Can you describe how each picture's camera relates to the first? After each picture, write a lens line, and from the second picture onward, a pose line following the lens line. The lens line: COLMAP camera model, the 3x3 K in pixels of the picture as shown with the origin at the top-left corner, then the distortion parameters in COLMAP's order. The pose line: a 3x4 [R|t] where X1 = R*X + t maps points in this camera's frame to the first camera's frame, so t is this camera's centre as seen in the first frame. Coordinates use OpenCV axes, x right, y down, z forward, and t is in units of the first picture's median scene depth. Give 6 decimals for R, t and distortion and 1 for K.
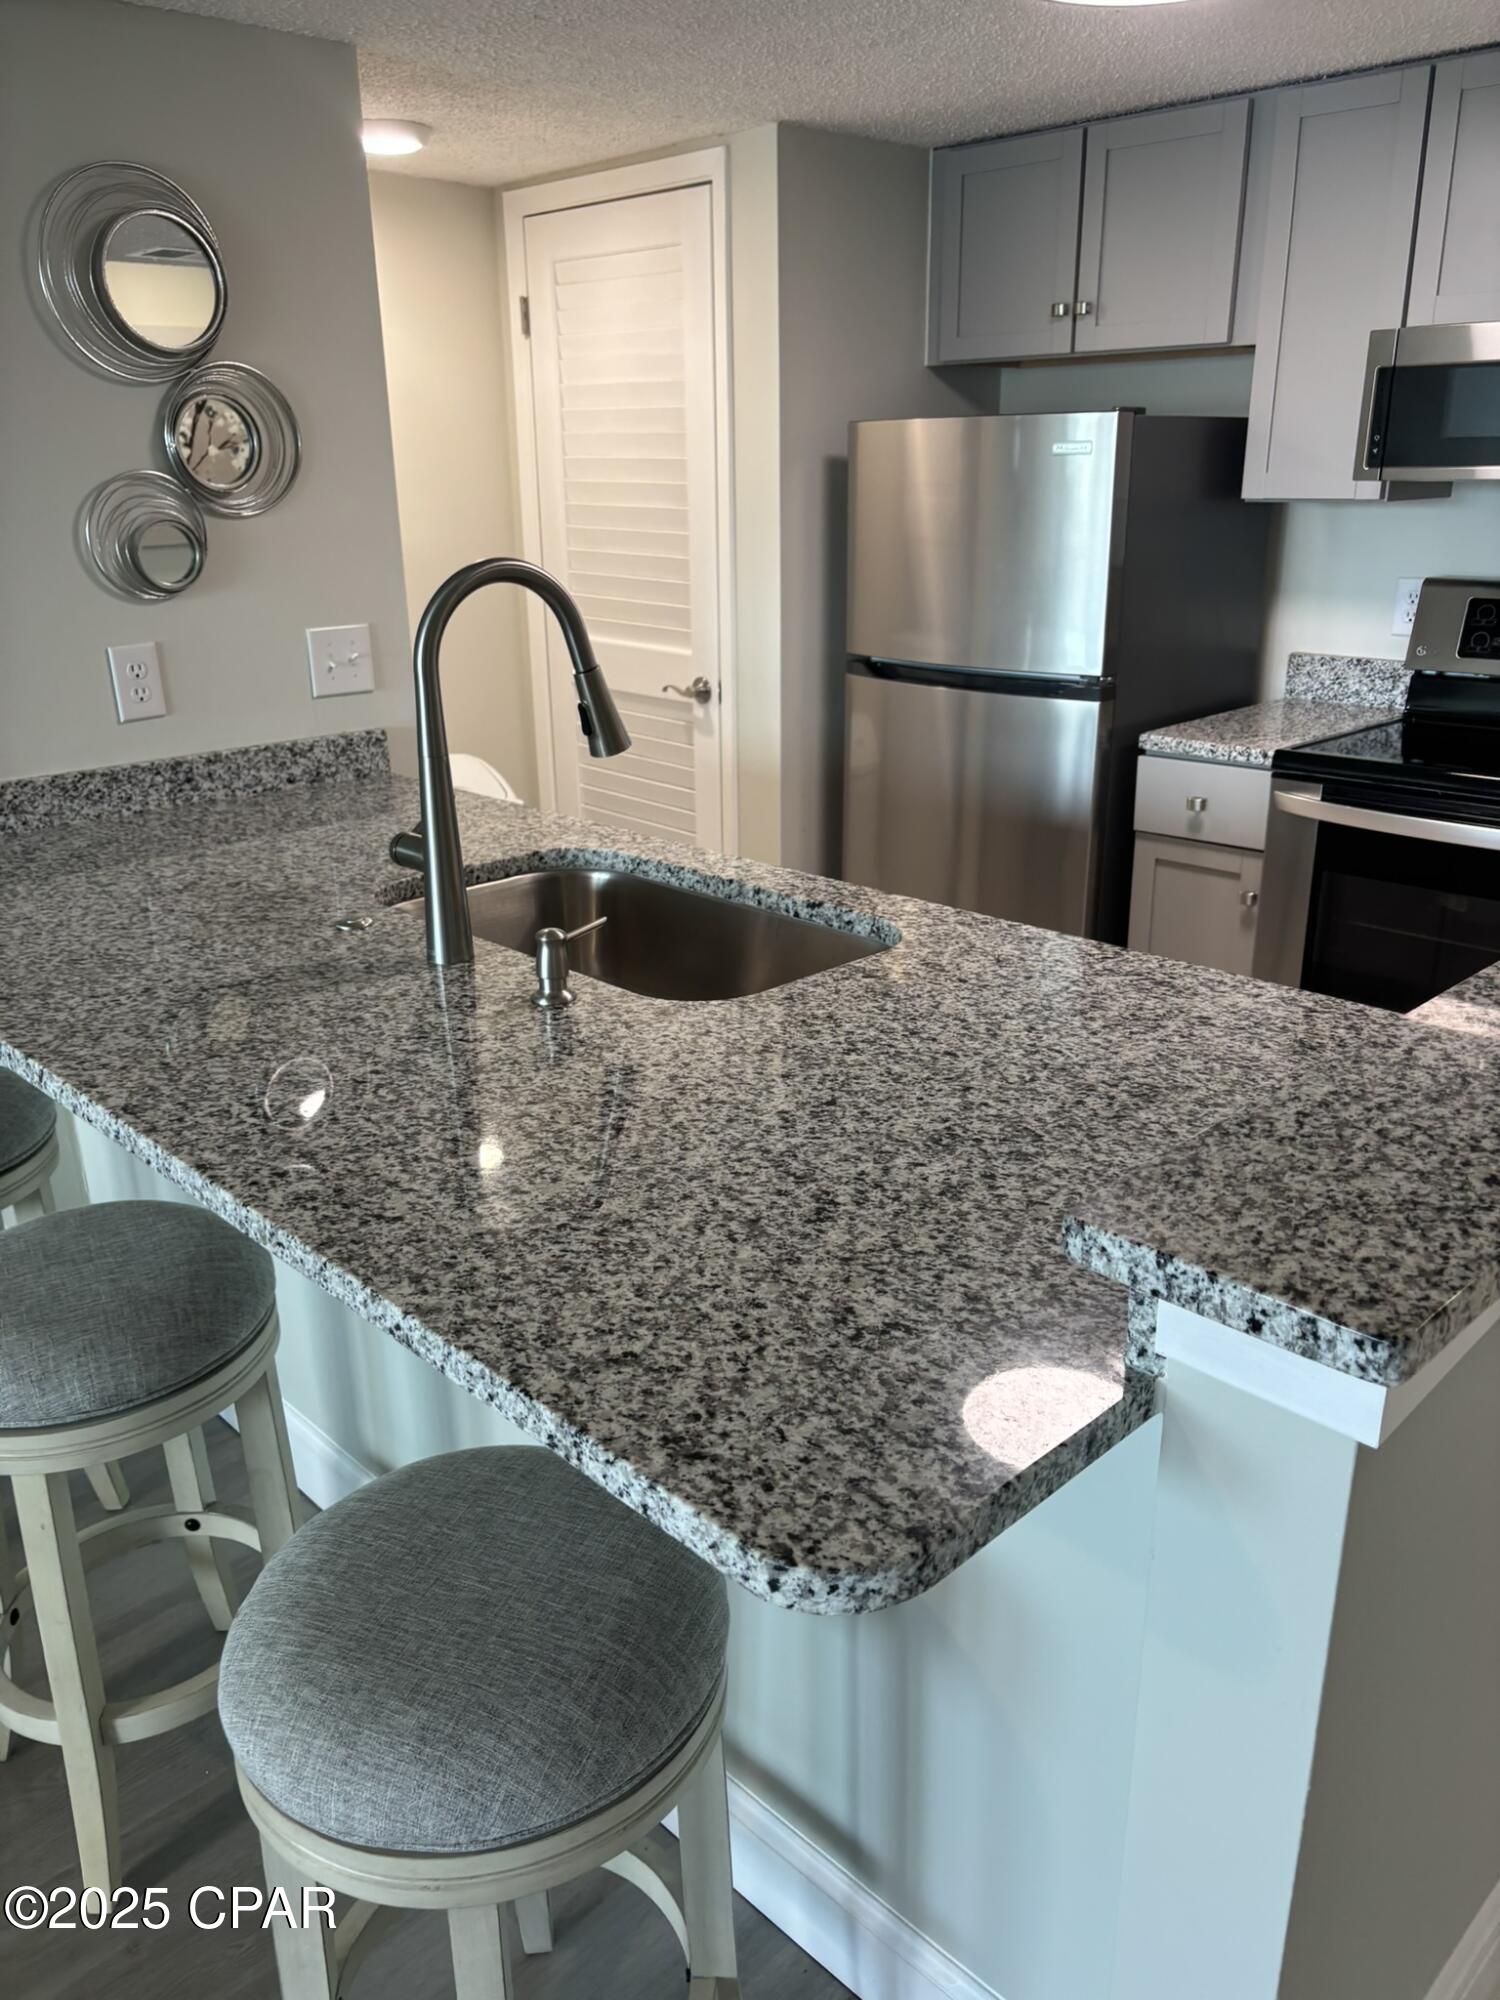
lens RADIAL K [[1523.9, 0, 750.0], [0, 1523.9, 1000.0], [0, 0, 1]] dist [0.048896, -0.006073]
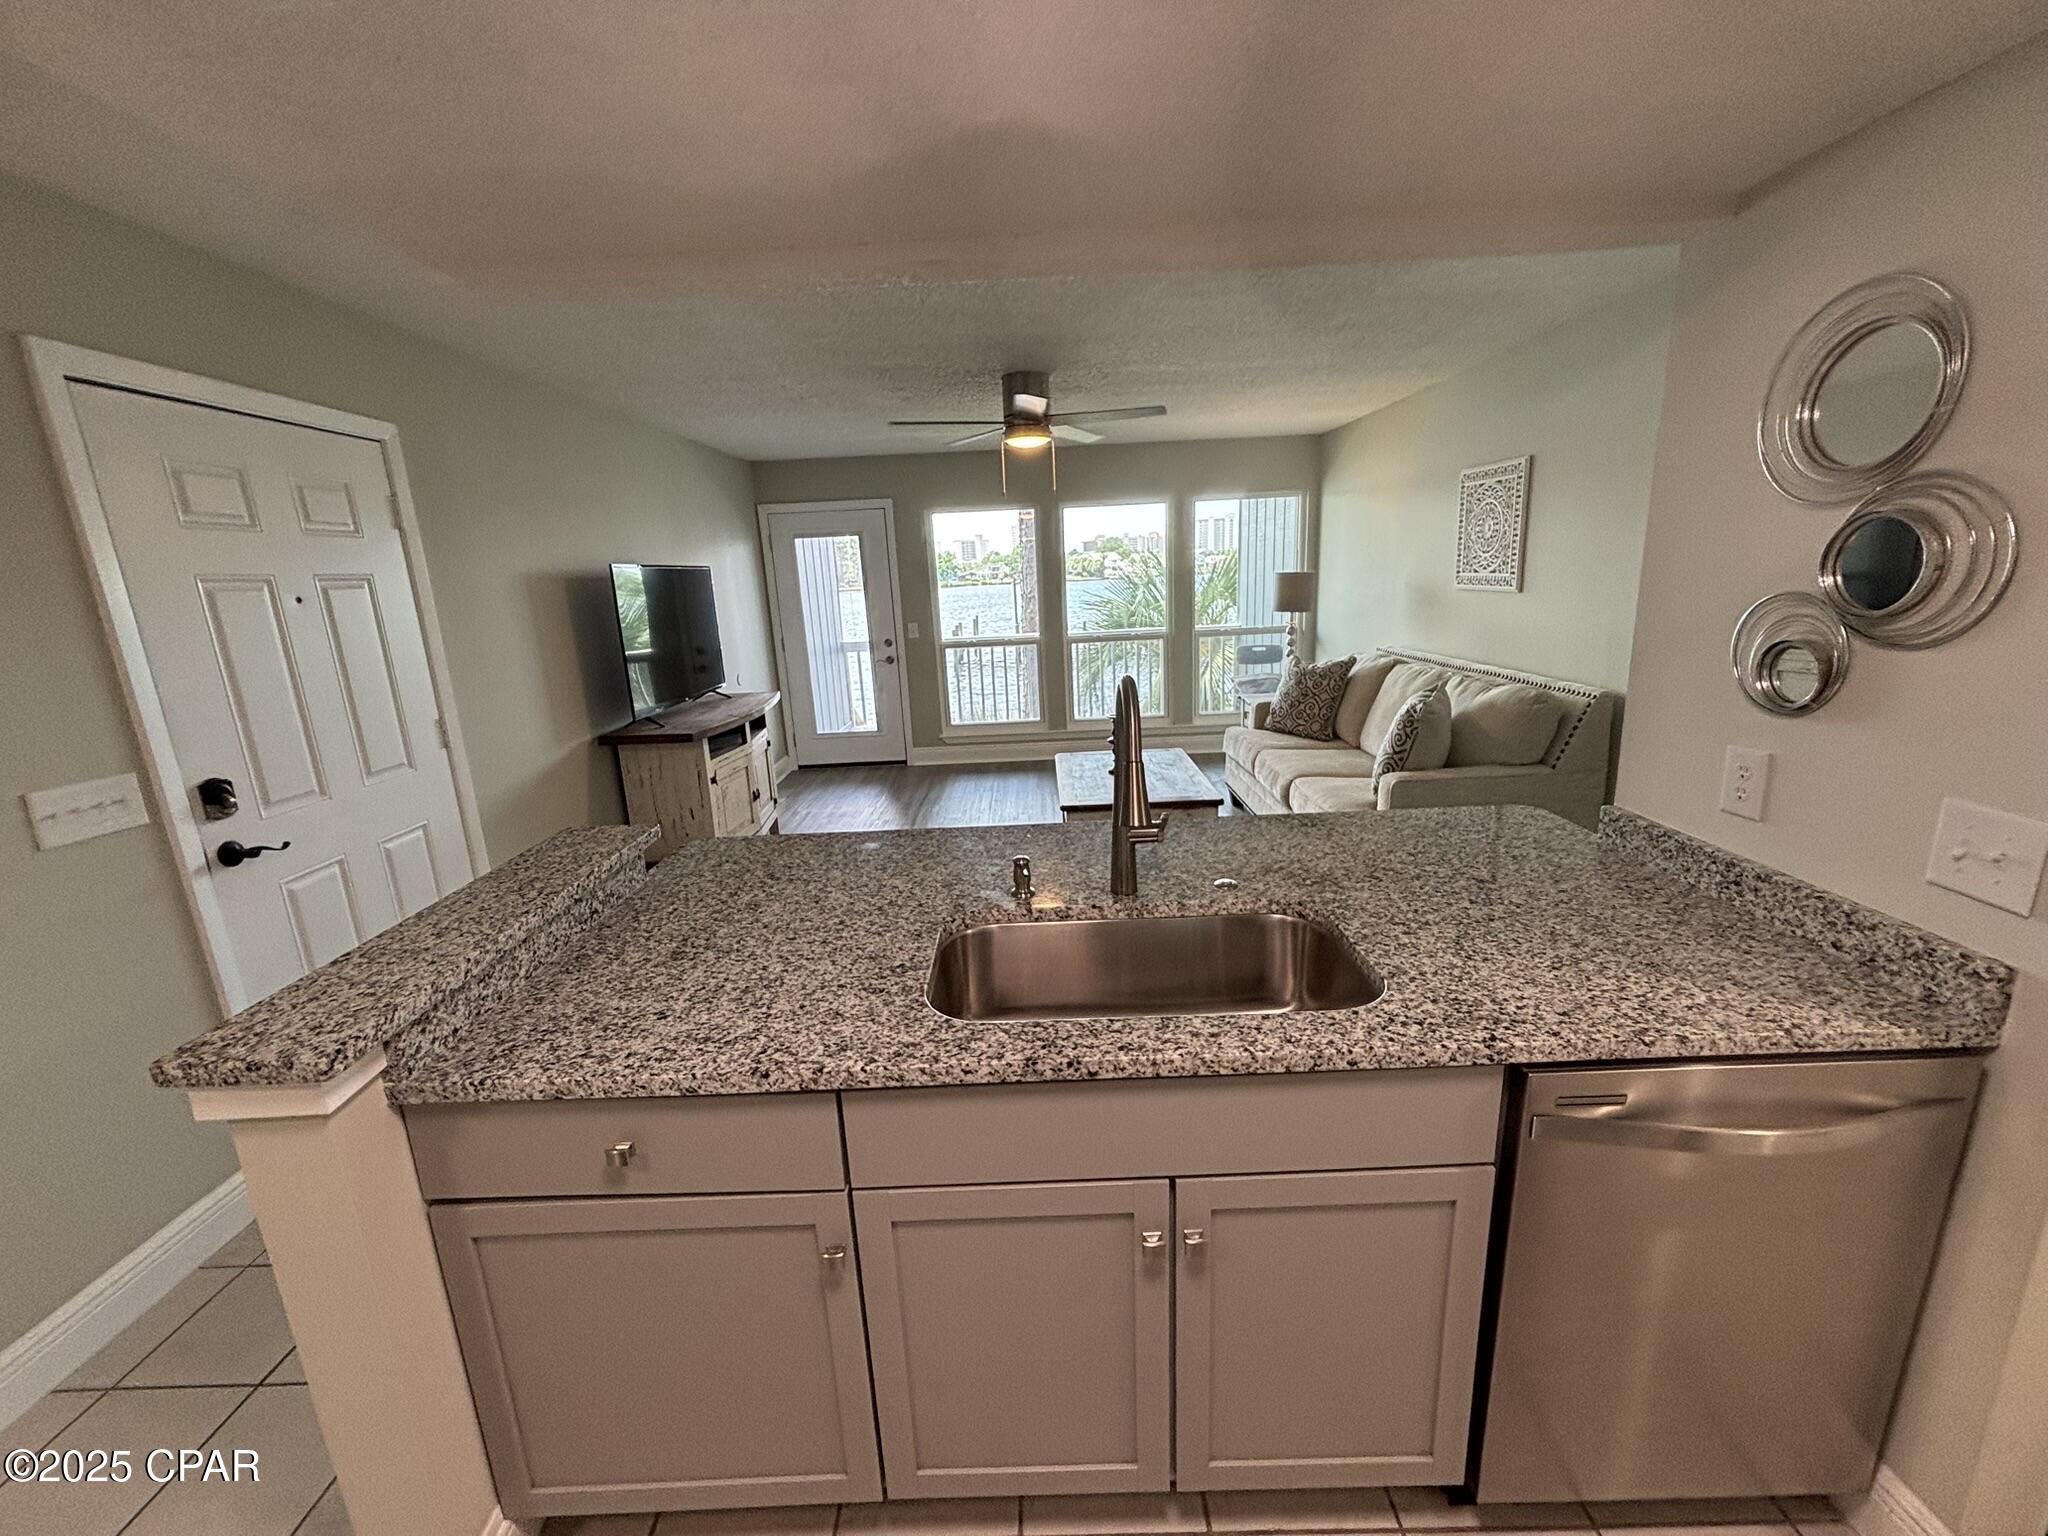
lens RADIAL K [[826.4, 0, 1016.6], [0, 826.4, 770.1], [0, 0, 1]] dist [0.004737, -0.003194]
pose [[-0.702247, 0.215298, -0.678599, 0.329093], [-0.187291, 0.863734, 0.467853, -0.376913], [0.686857, 0.455644, -0.566231, 0.950436]]
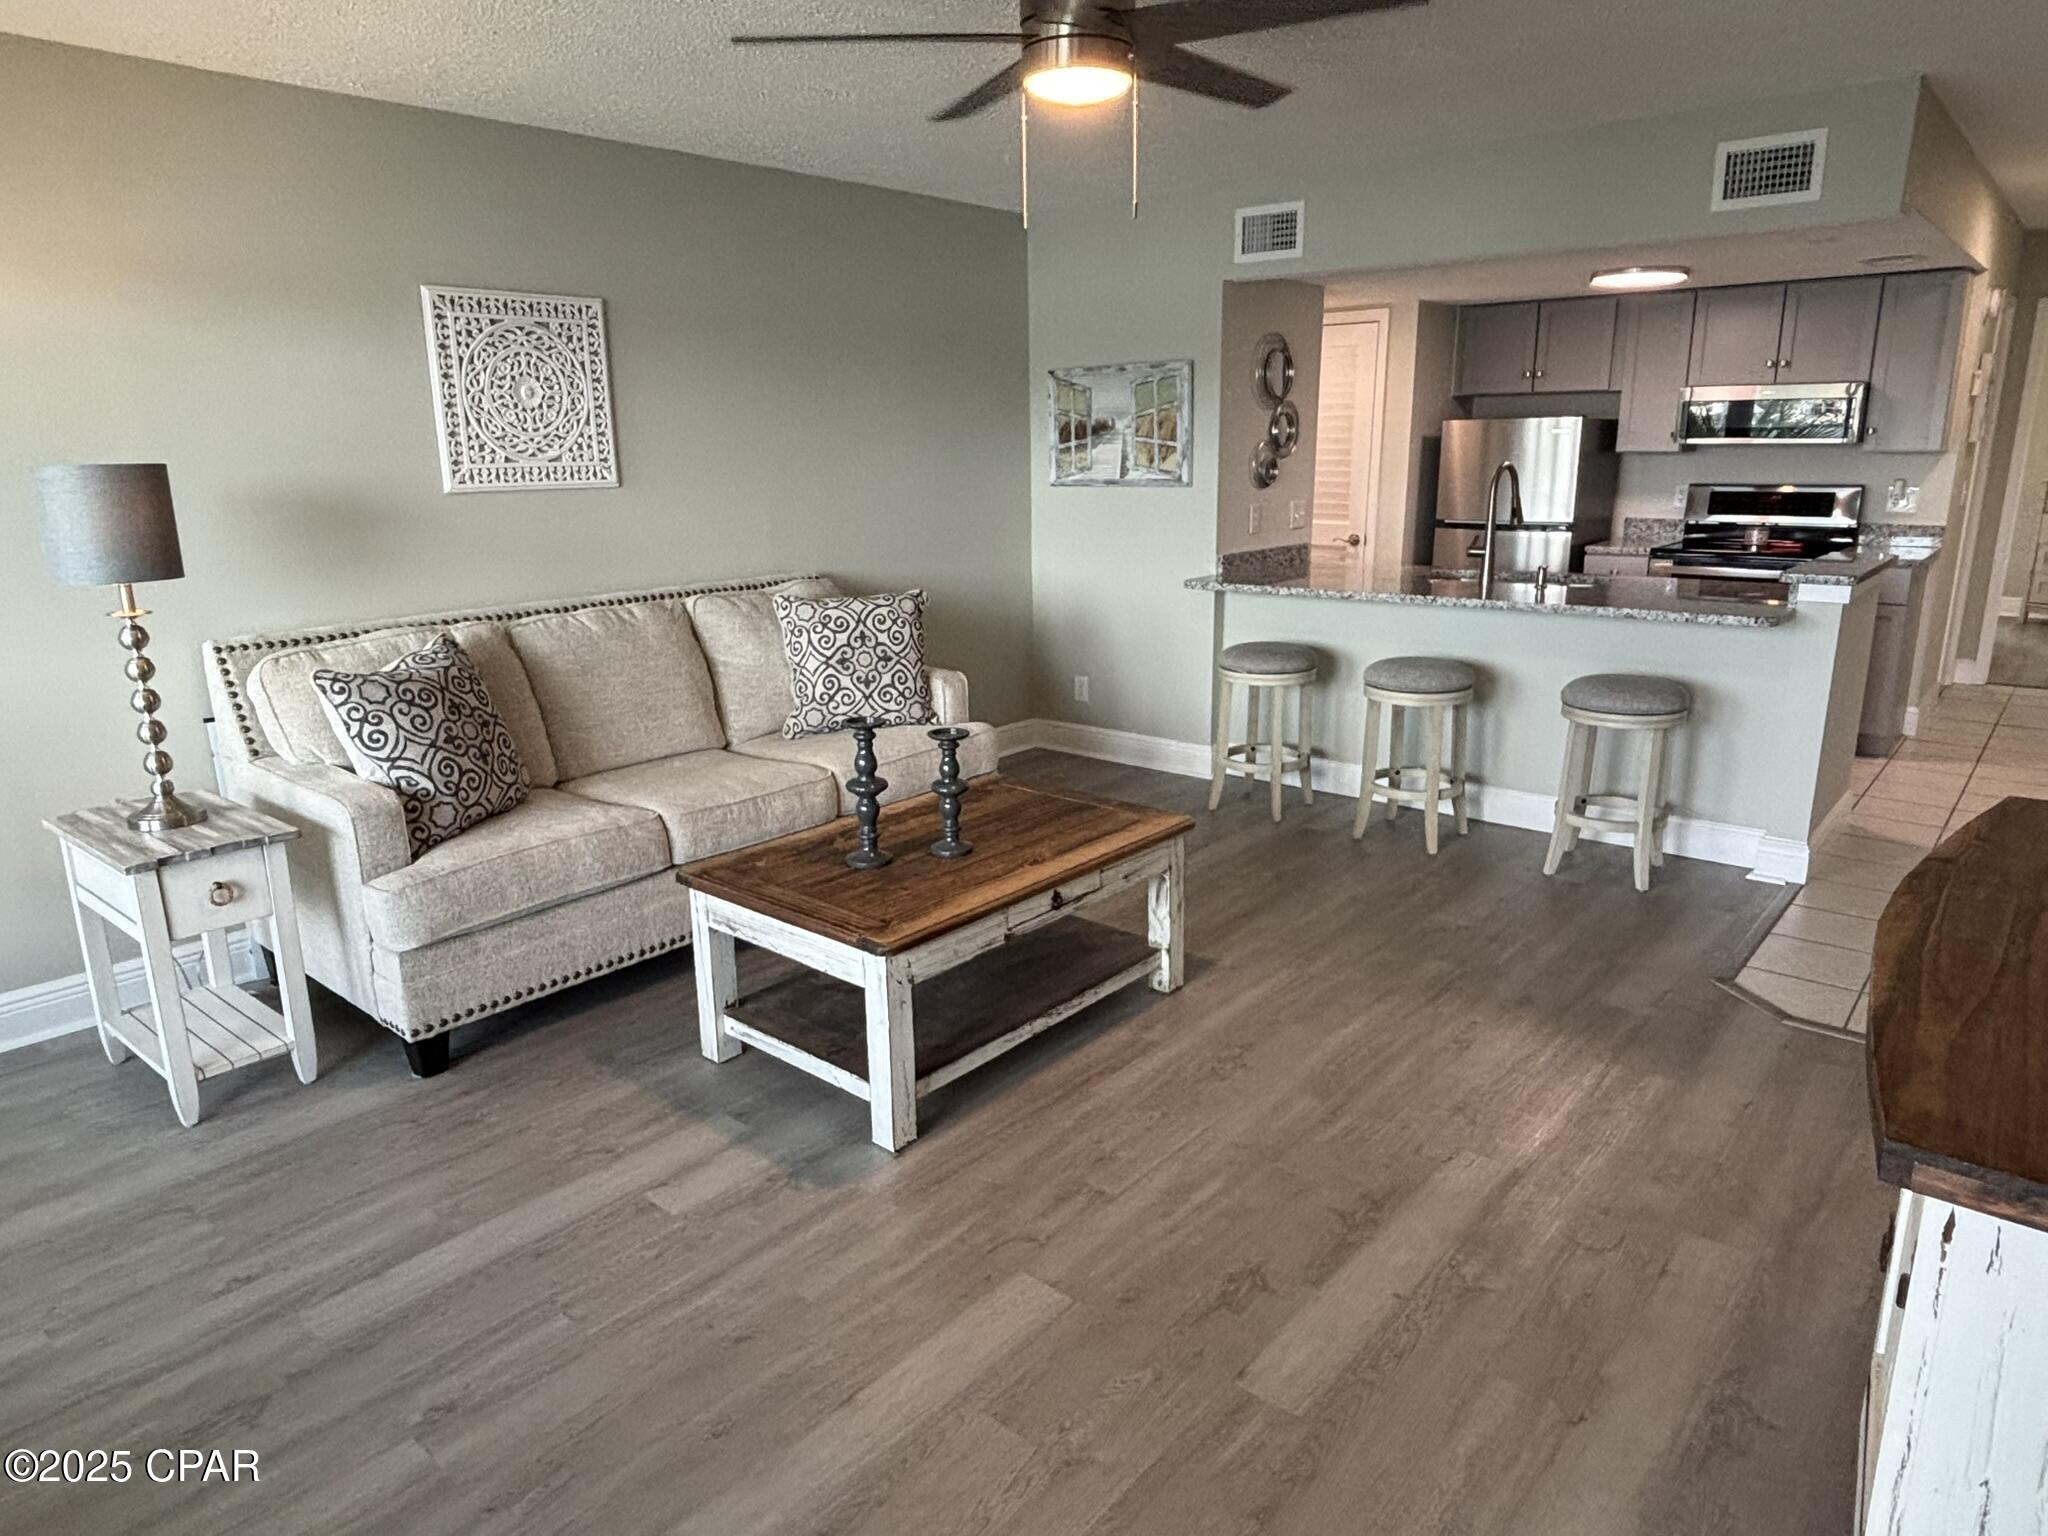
lens RADIAL K [[1359.6, 0, 1028.7], [0, 1359.6, 777.8], [0, 0, 1]] dist [0.029763, -0.000253]
pose [[0.992232, -0.029278, 0.120910, -1.002102], [0.041593, 0.994056, -0.100612, 0.416199], [-0.117246, 0.104860, 0.987551, -1.105441]]
